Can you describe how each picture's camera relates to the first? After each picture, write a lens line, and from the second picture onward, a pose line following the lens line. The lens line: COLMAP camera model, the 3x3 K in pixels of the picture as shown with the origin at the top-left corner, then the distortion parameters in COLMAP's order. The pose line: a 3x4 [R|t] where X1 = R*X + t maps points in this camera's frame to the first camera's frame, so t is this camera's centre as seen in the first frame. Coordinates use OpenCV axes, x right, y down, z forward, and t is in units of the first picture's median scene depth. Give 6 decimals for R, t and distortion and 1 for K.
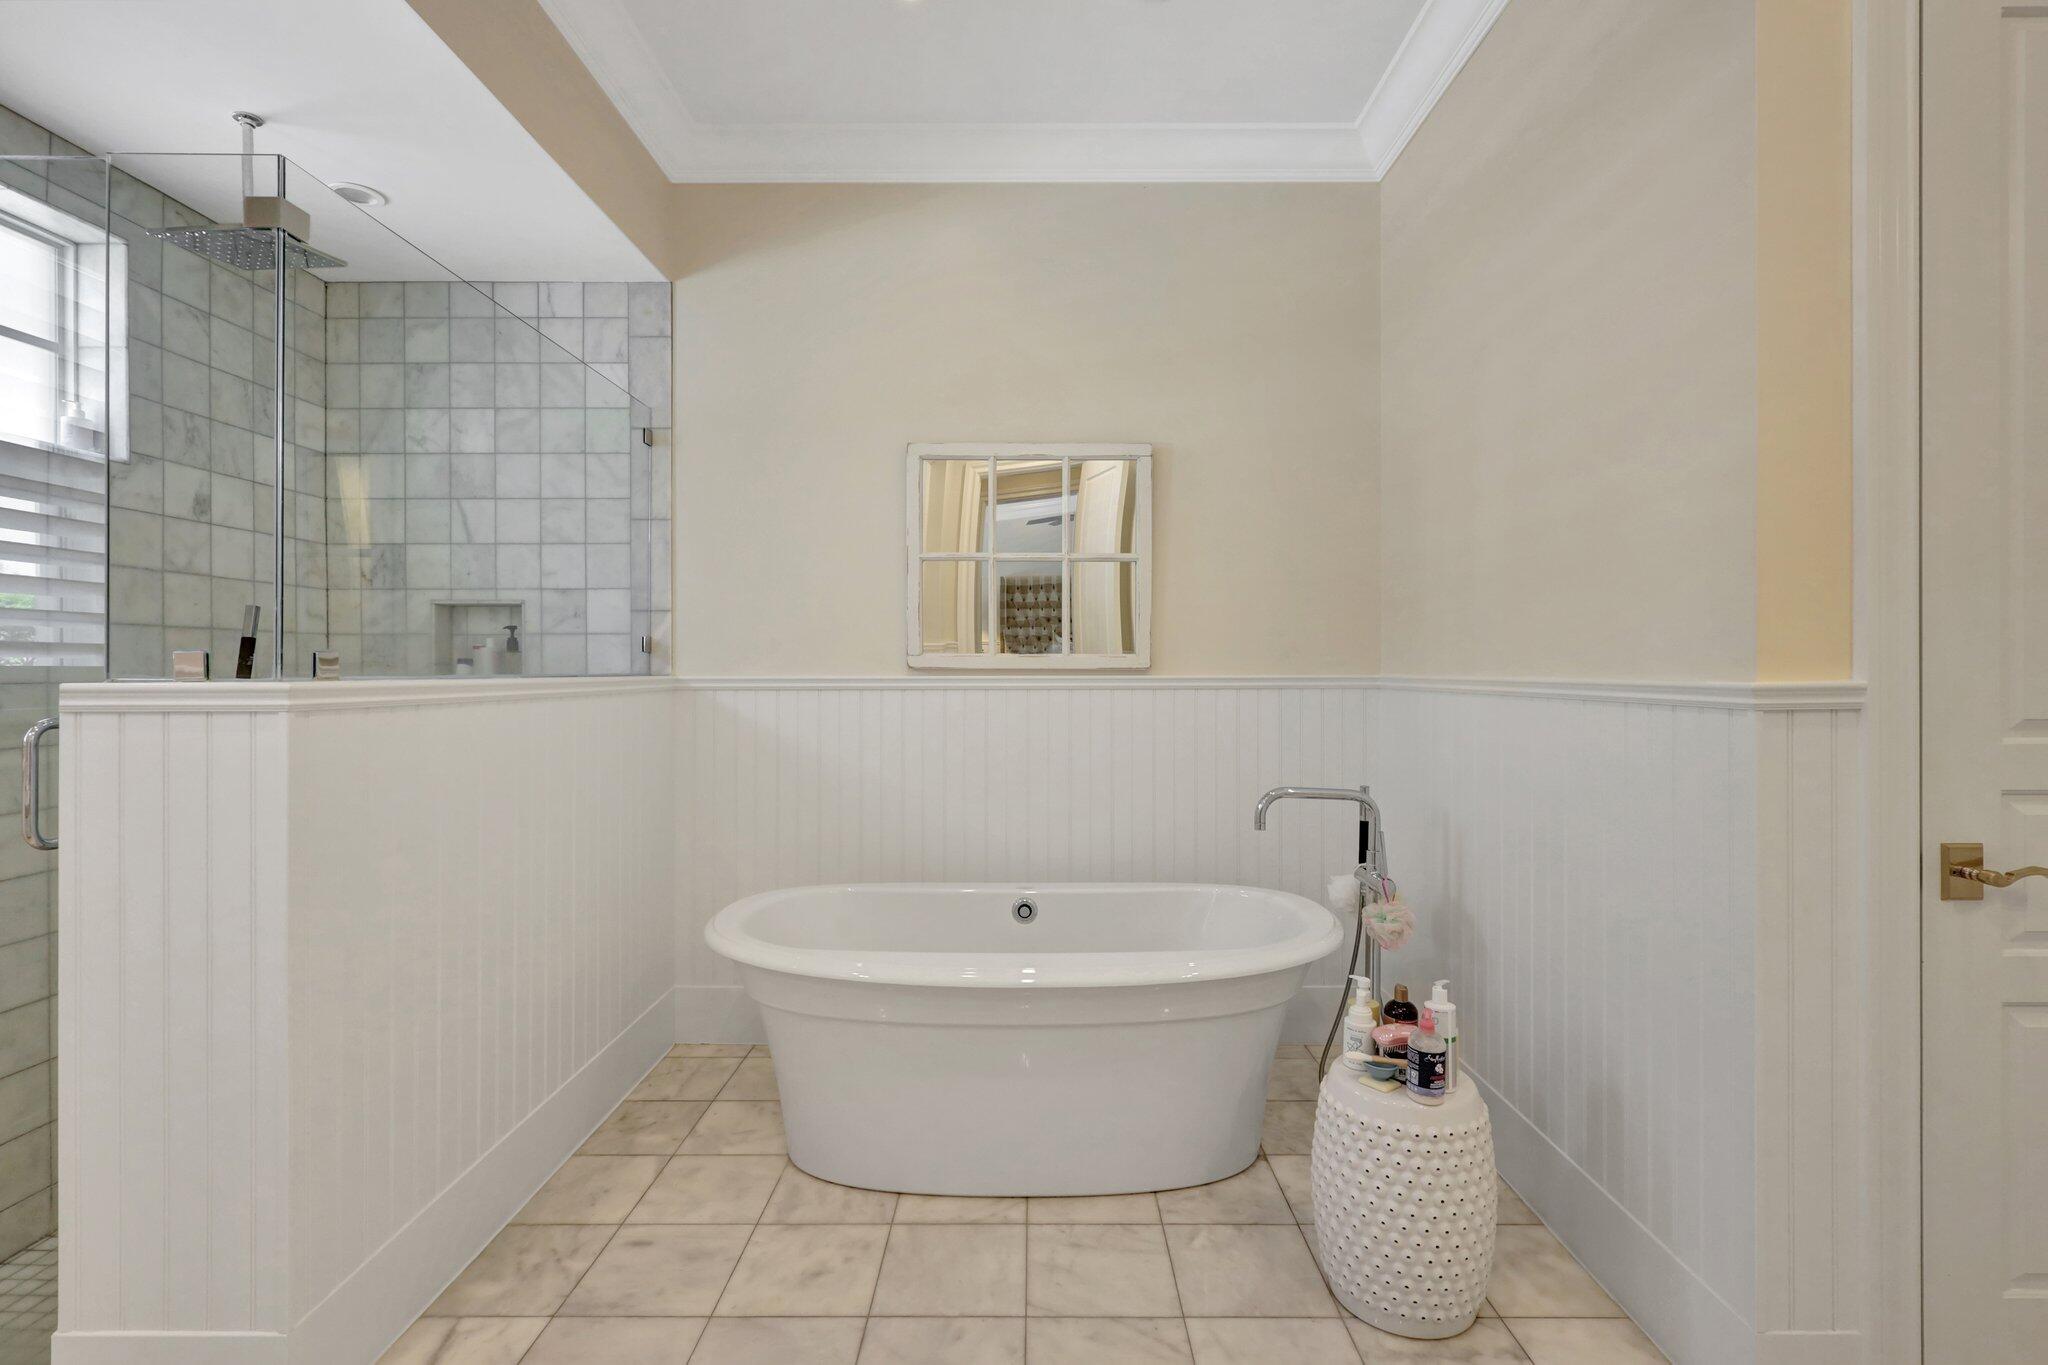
lens RADIAL K [[952.0, 0, 1043.6], [0, 952.0, 673.3], [0, 0, 1]] dist [0.005077, -0.000137]
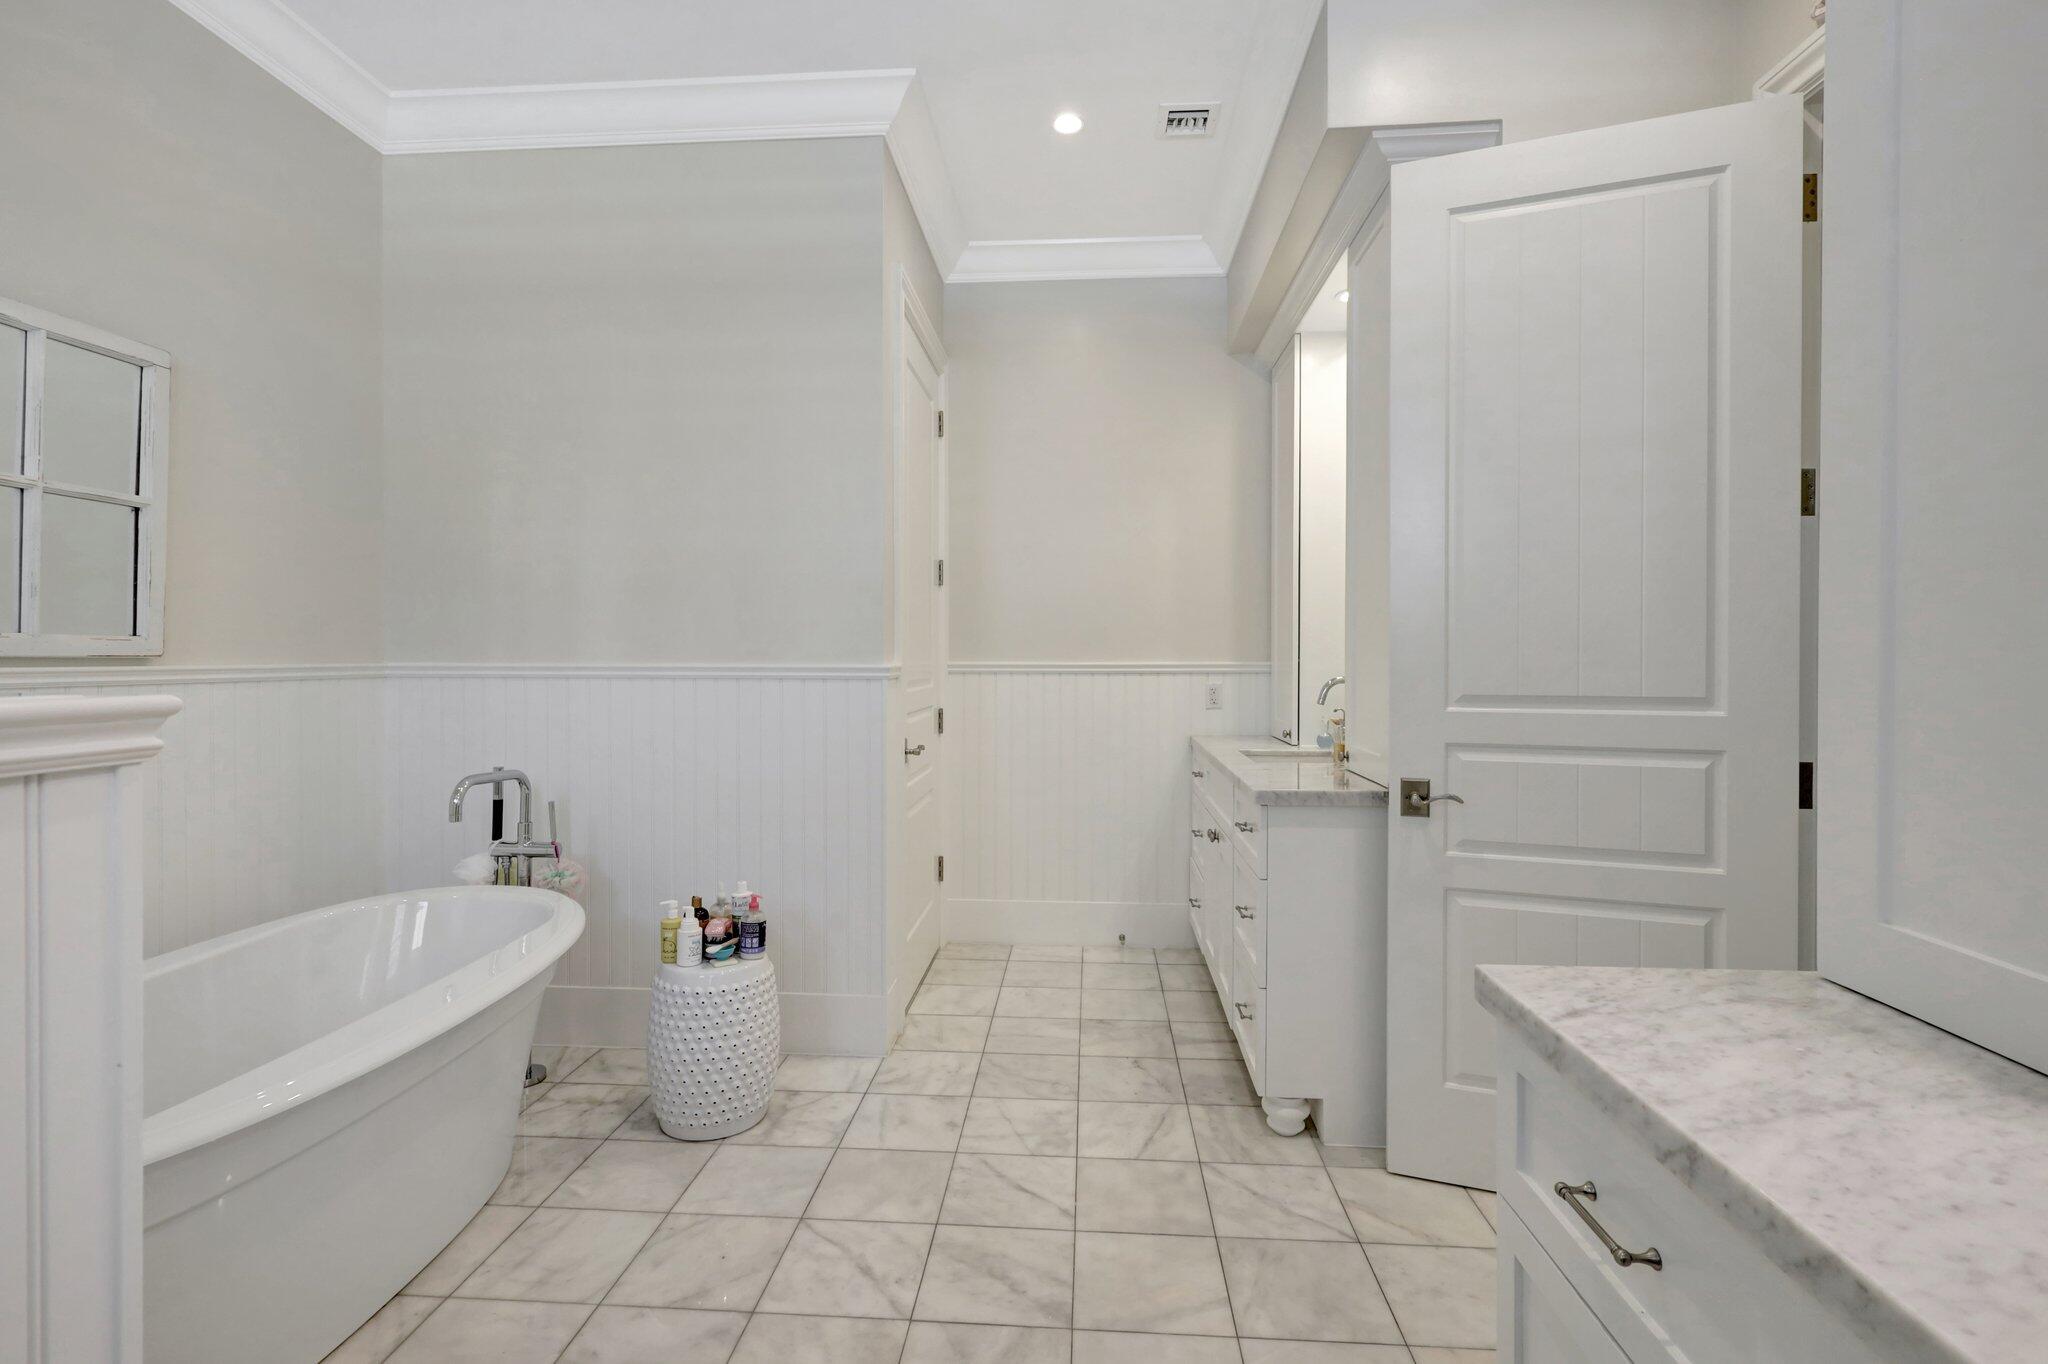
lens RADIAL K [[952.0, 0, 1017.7], [0, 952.0, 668.7], [0, 0, 1]] dist [0.005077, -0.000137]
pose [[0.075267, -0.010757, 0.997105, -0.863937], [0.002866, 0.999940, 0.010571, -0.002361], [-0.997159, 0.002062, 0.075293, 0.427663]]
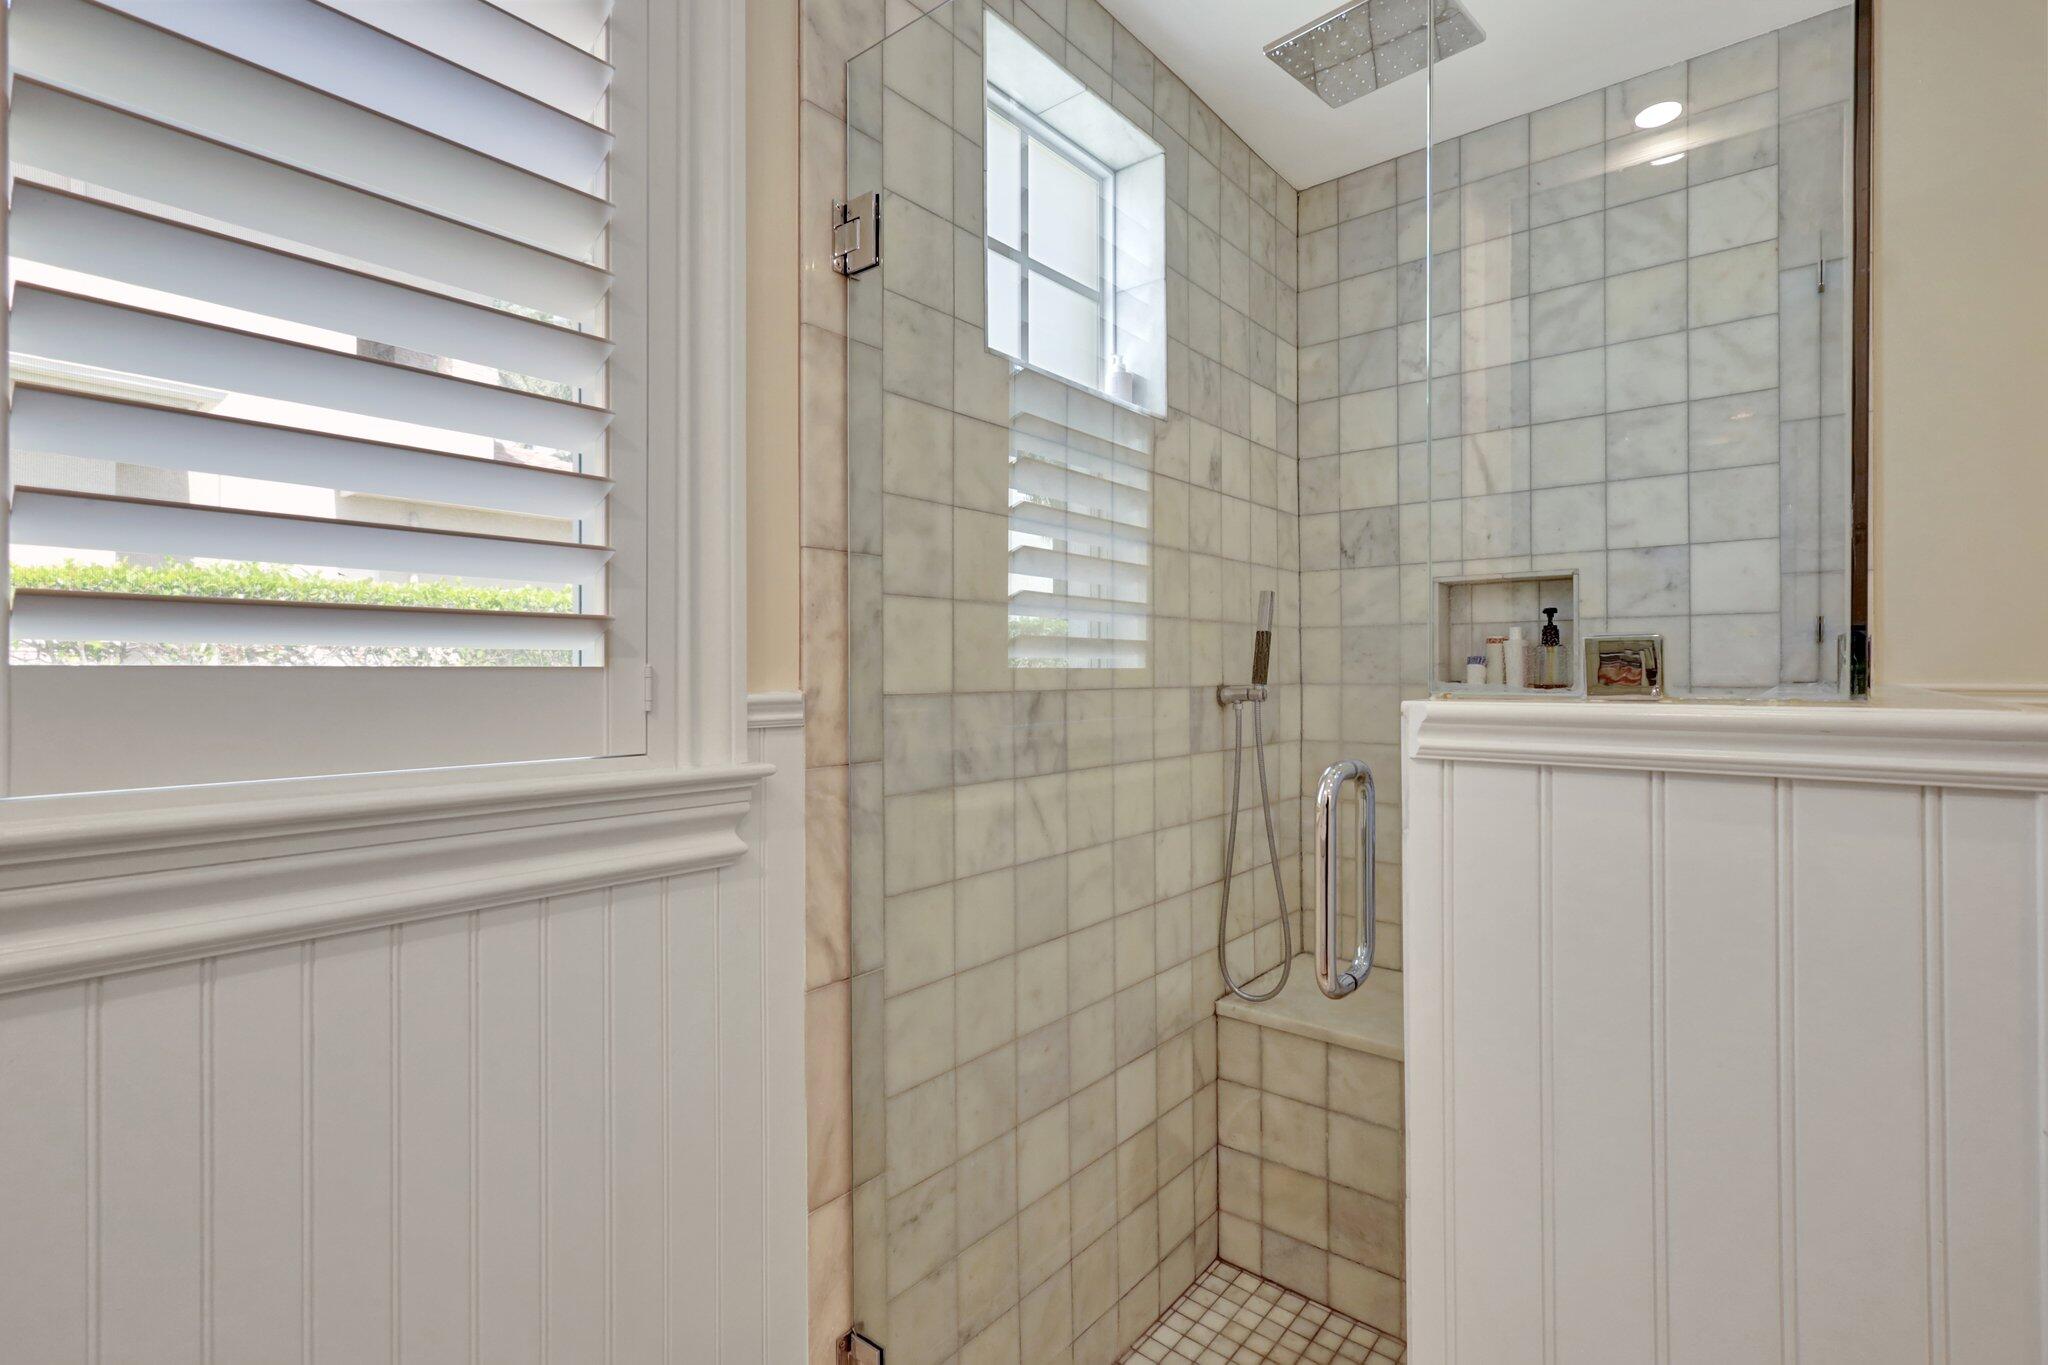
lens RADIAL K [[952.0, 0, 1026.4], [0, 952.0, 674.9], [0, 0, 1]] dist [0.005077, -0.000137]
pose [[0.776653, 0.001472, -0.629927, -0.422549], [-0.000352, 0.999998, 0.001902, -0.002923], [0.629929, -0.001255, 0.776652, 0.230430]]
